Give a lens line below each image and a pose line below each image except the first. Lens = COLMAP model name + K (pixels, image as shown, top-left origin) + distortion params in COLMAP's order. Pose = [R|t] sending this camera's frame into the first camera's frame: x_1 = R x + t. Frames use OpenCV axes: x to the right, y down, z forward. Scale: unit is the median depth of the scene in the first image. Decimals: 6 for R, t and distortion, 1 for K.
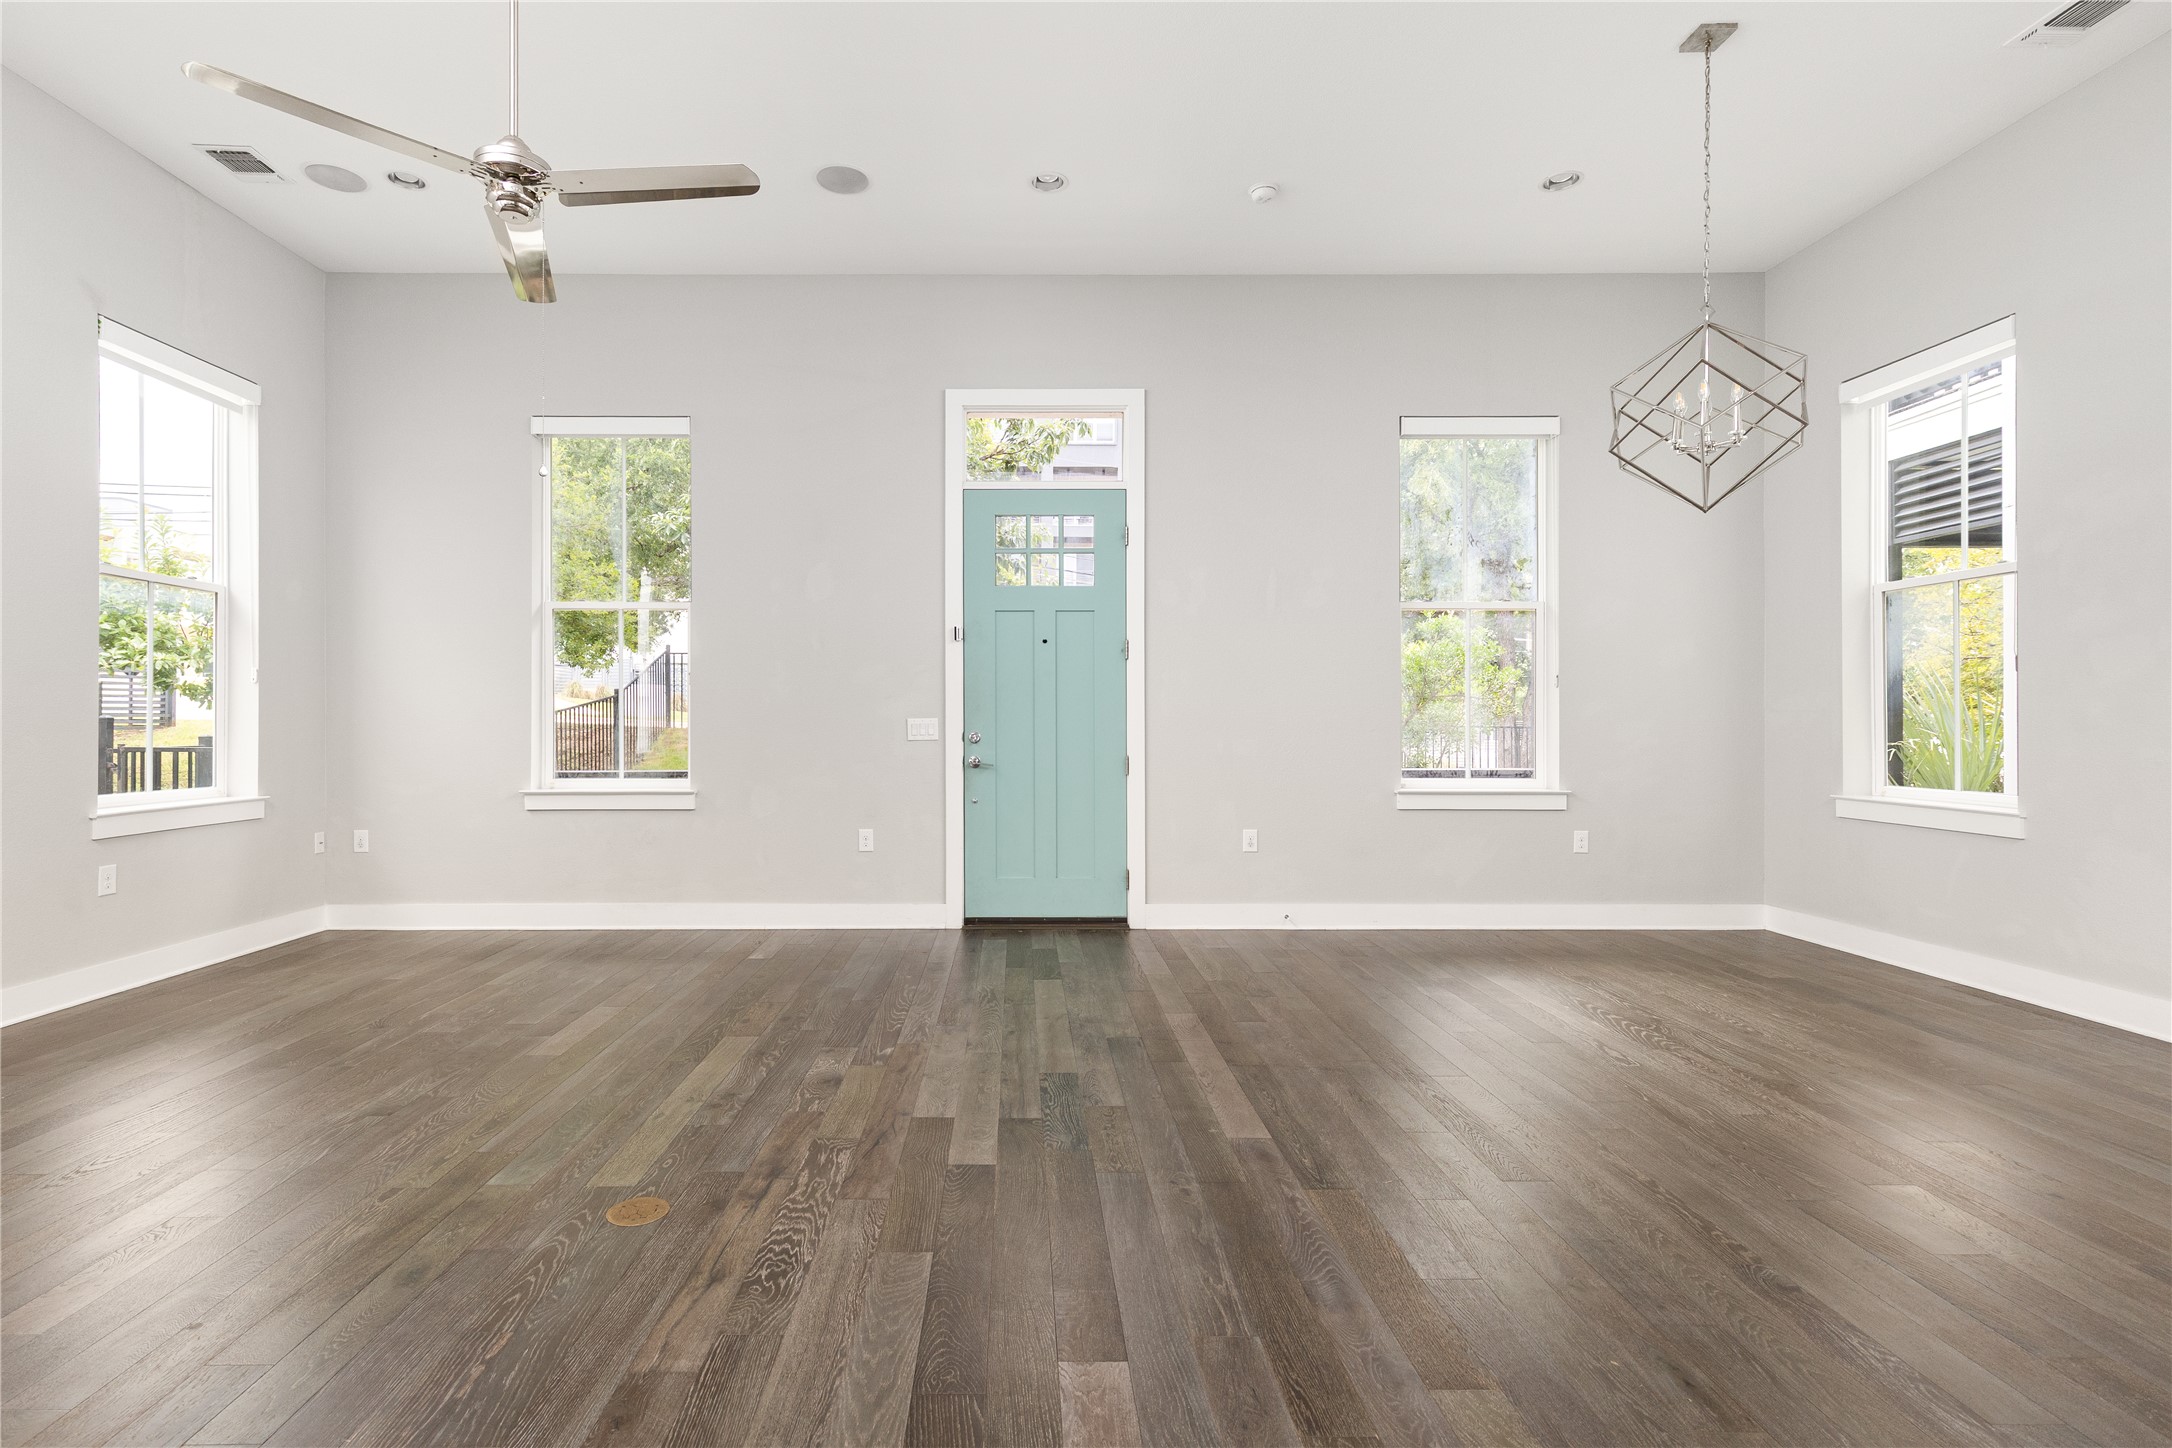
lens RADIAL K [[1008.5, 0, 1017.8], [0, 1008.5, 719.0], [0, 0, 1]] dist [0.009082, -0.000739]
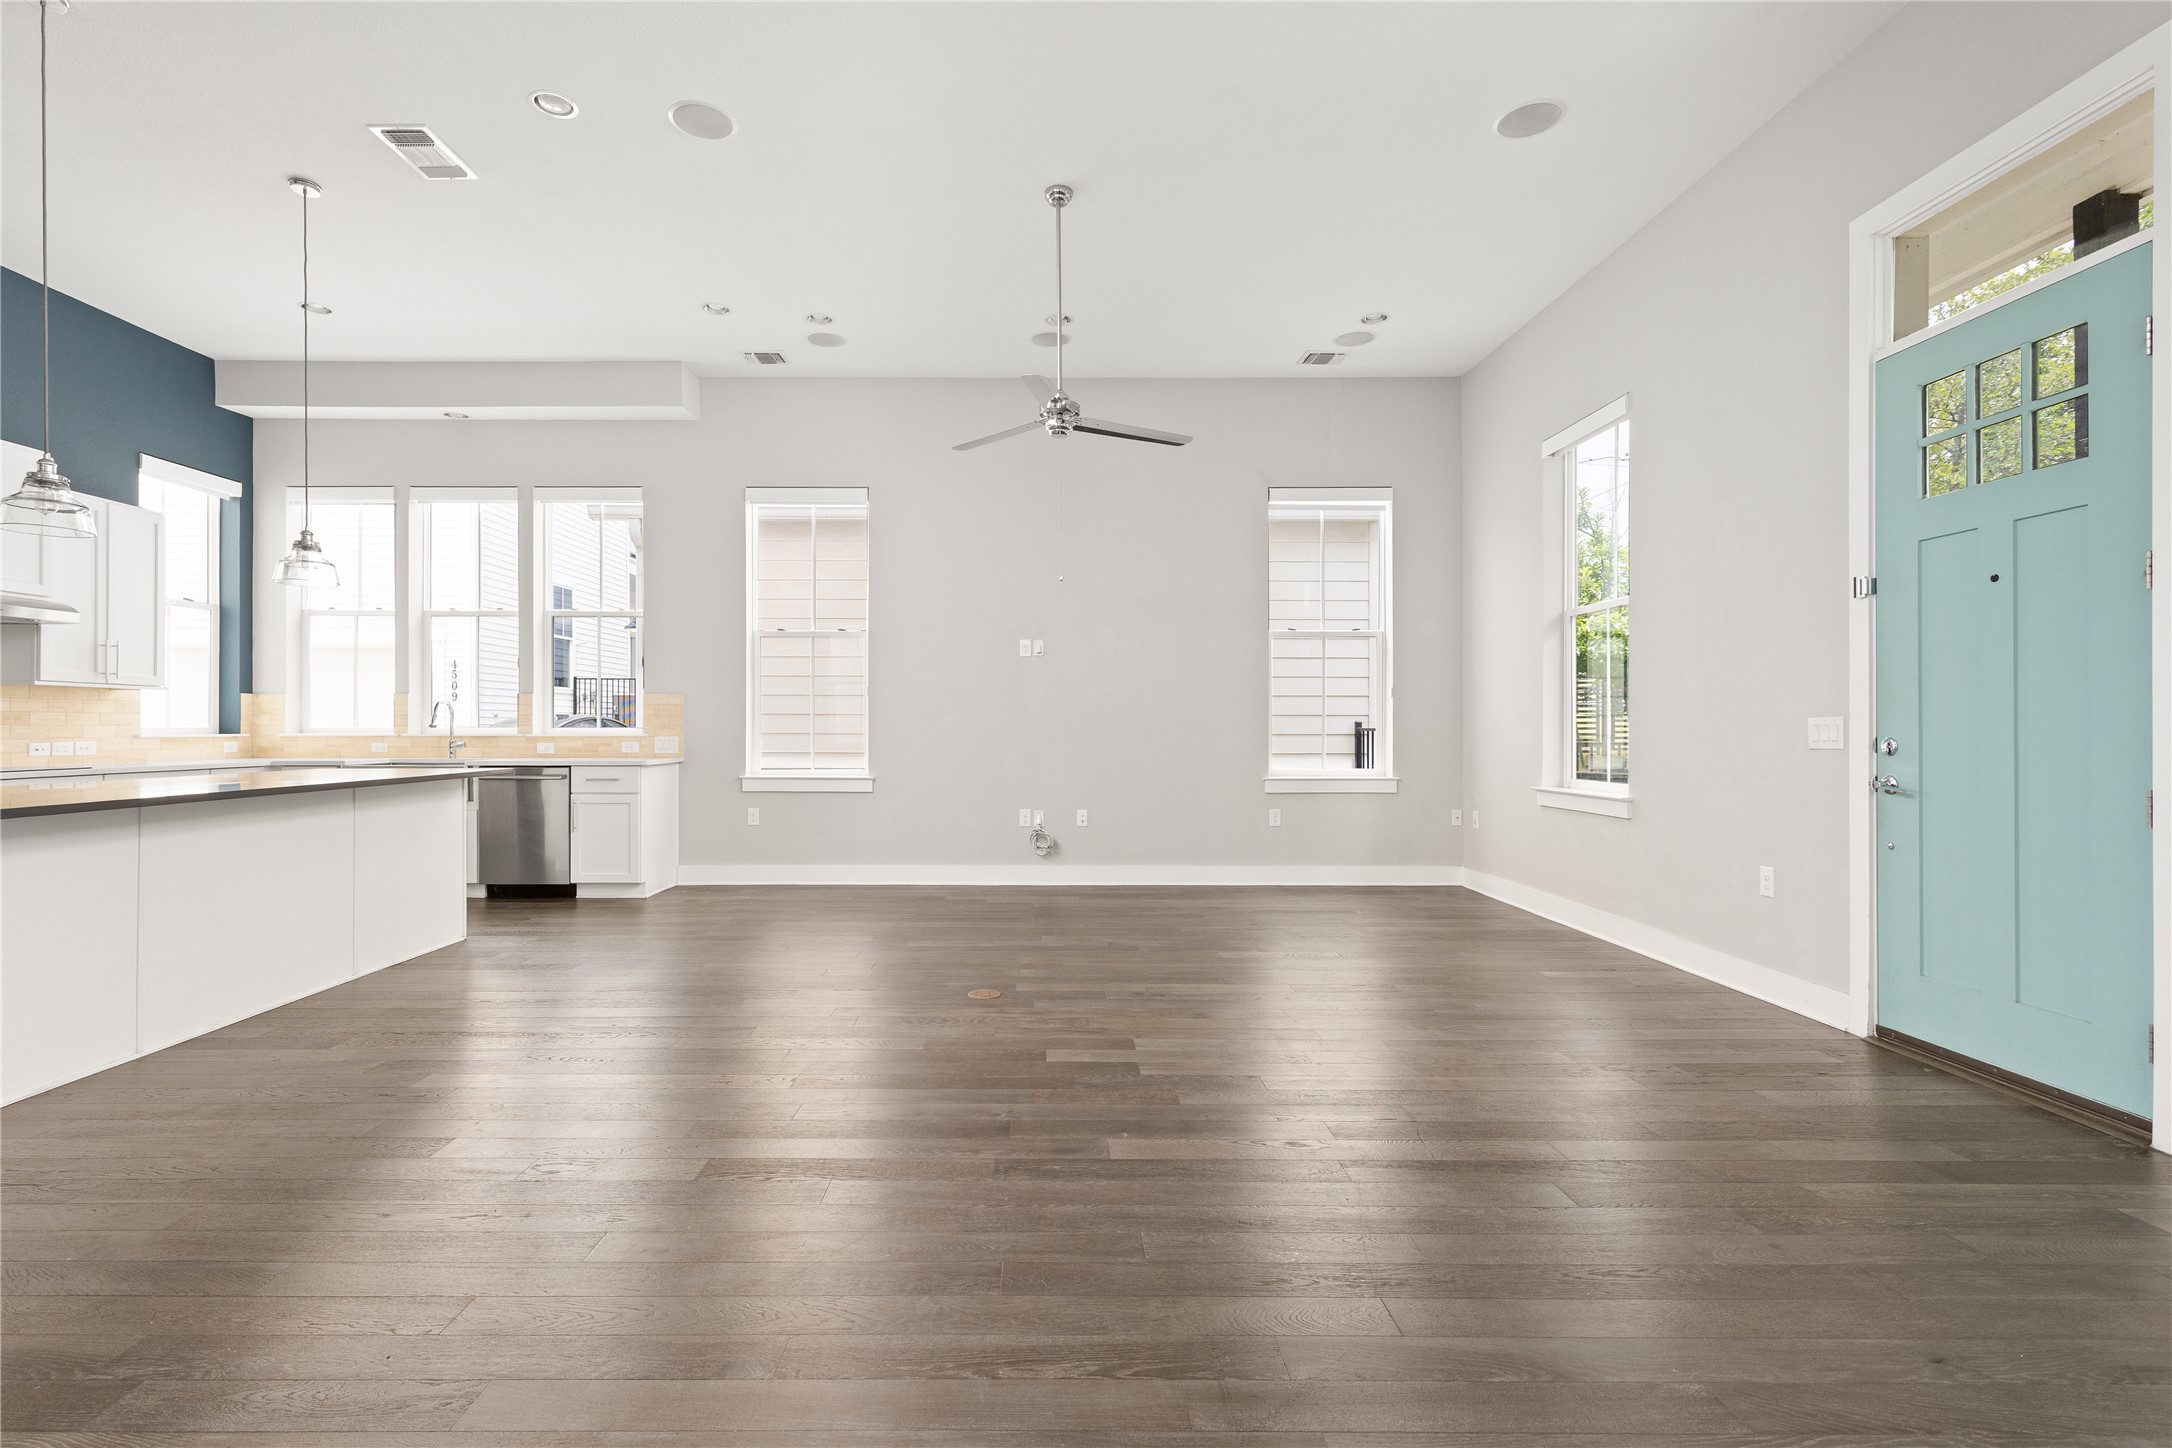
lens RADIAL K [[995.6, 0, 1035.9], [0, 995.6, 725.7], [0, 0, 1]] dist [0.002102, -0.000040]
pose [[-0.007913, -0.002087, -0.999967, 0.895974], [0.003293, 0.999992, -0.002113, 0.007392], [0.999963, -0.003310, -0.007906, 0.707358]]
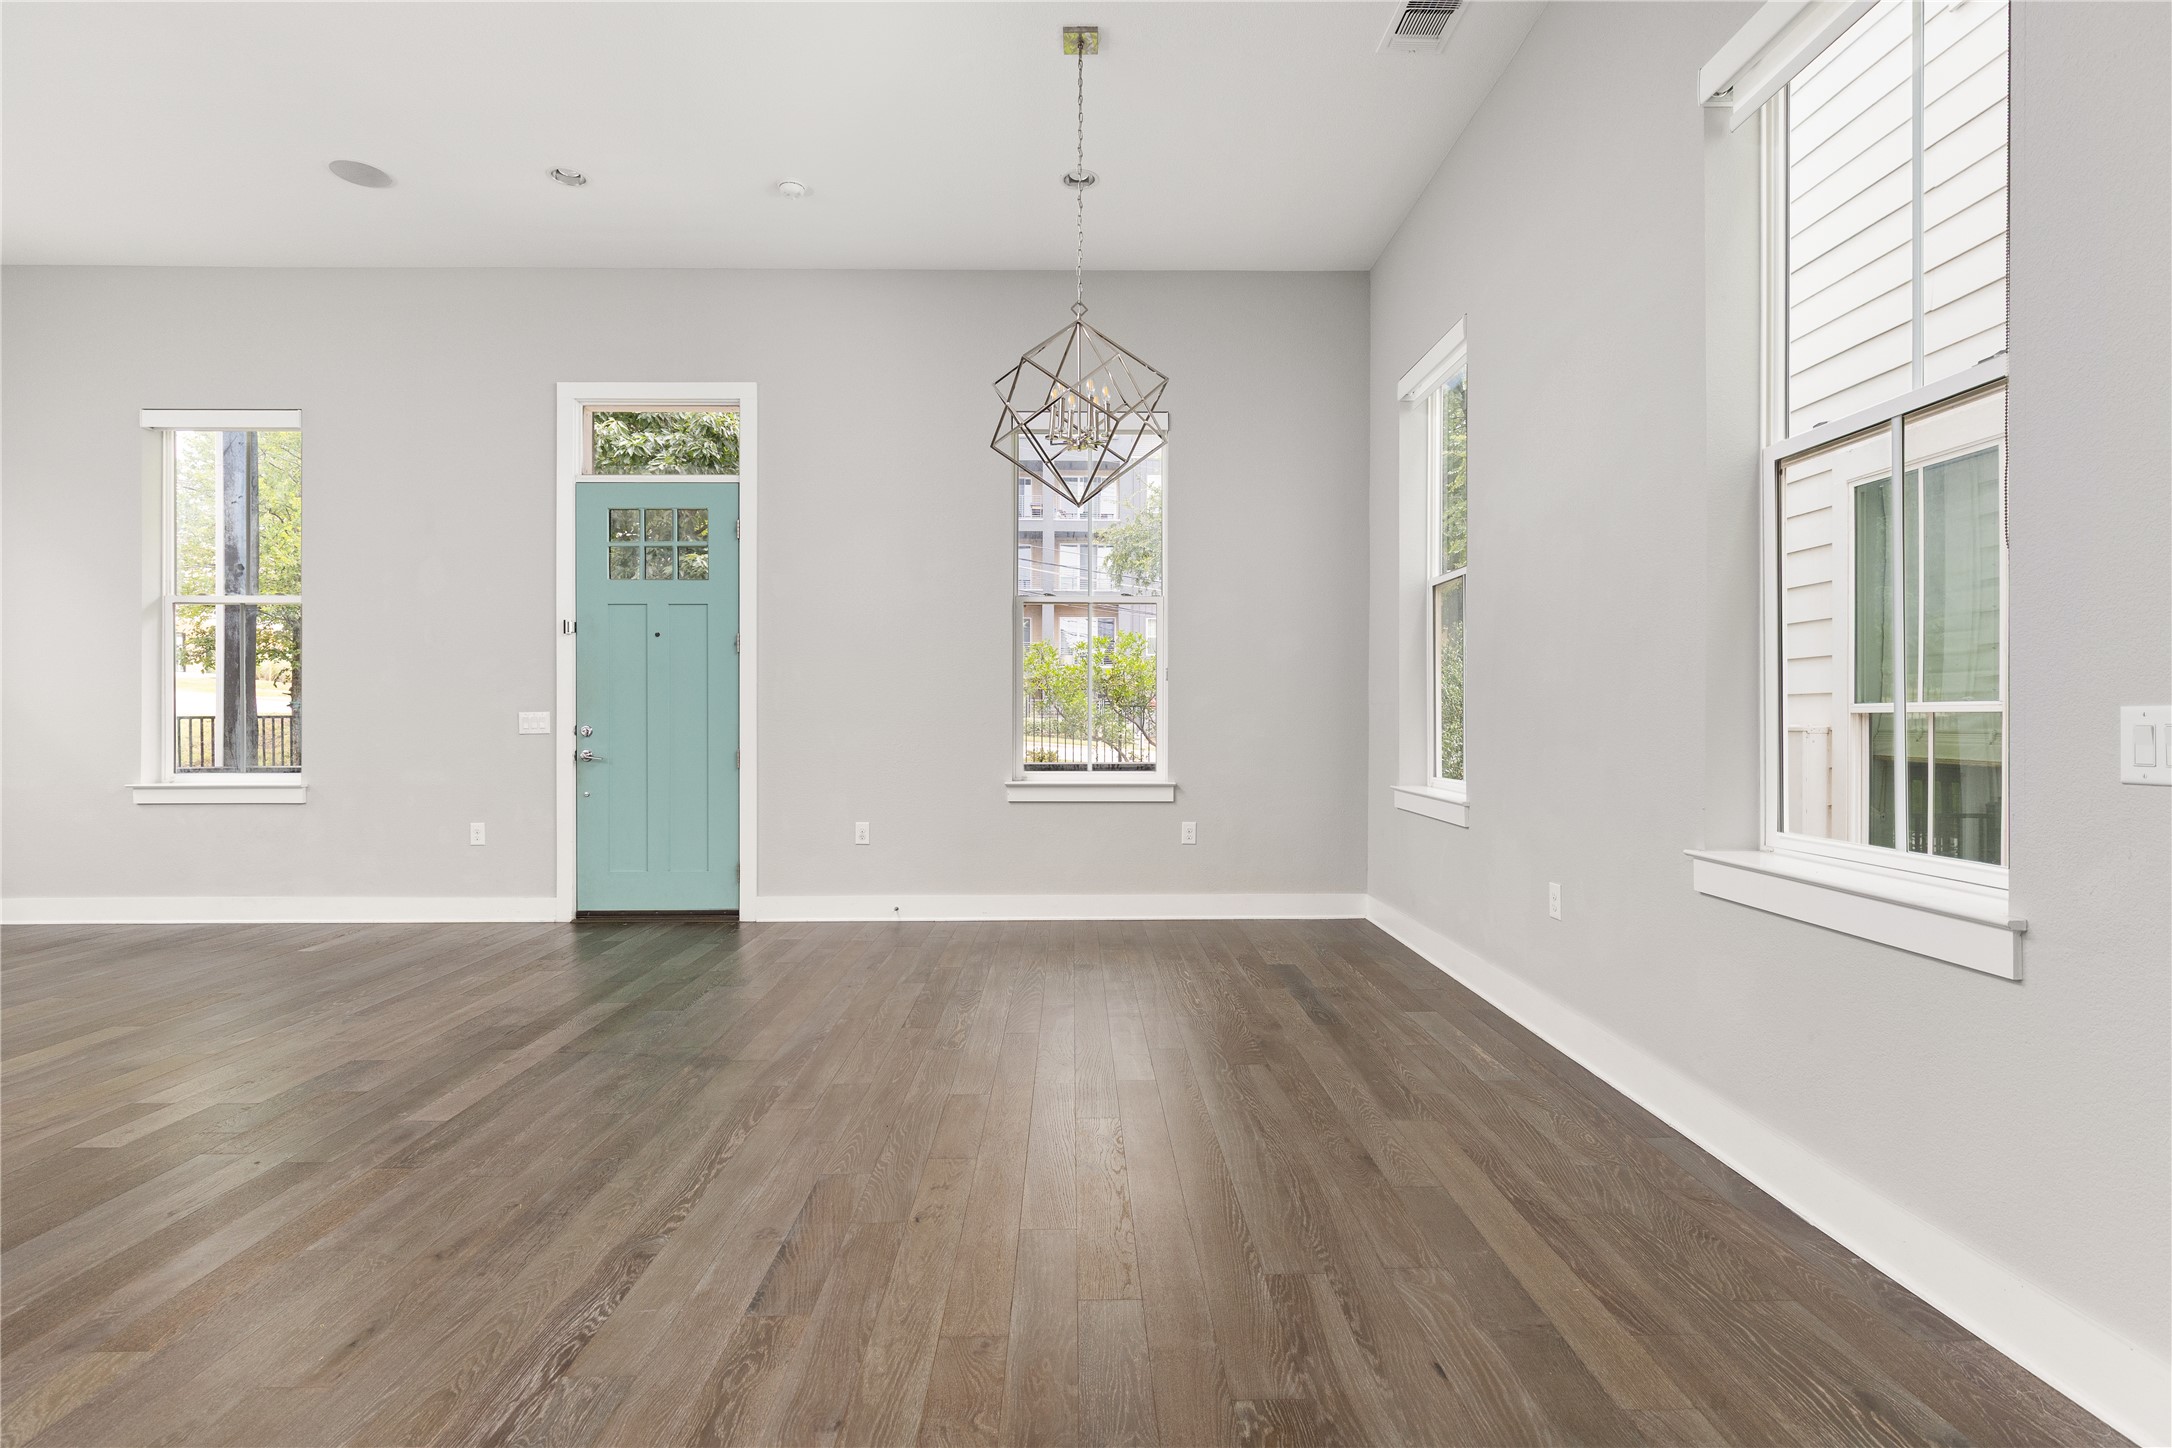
lens RADIAL K [[1014.4, 0, 1086.0], [0, 1014.4, 724.0], [0, 0, 1]] dist [-0.001152, -0.000462]
pose [[0.999896, -0.000508, 0.014442, 0.666528], [0.000381, 0.999961, 0.008833, 0.003693], [-0.014446, -0.008827, 0.999857, -0.022334]]
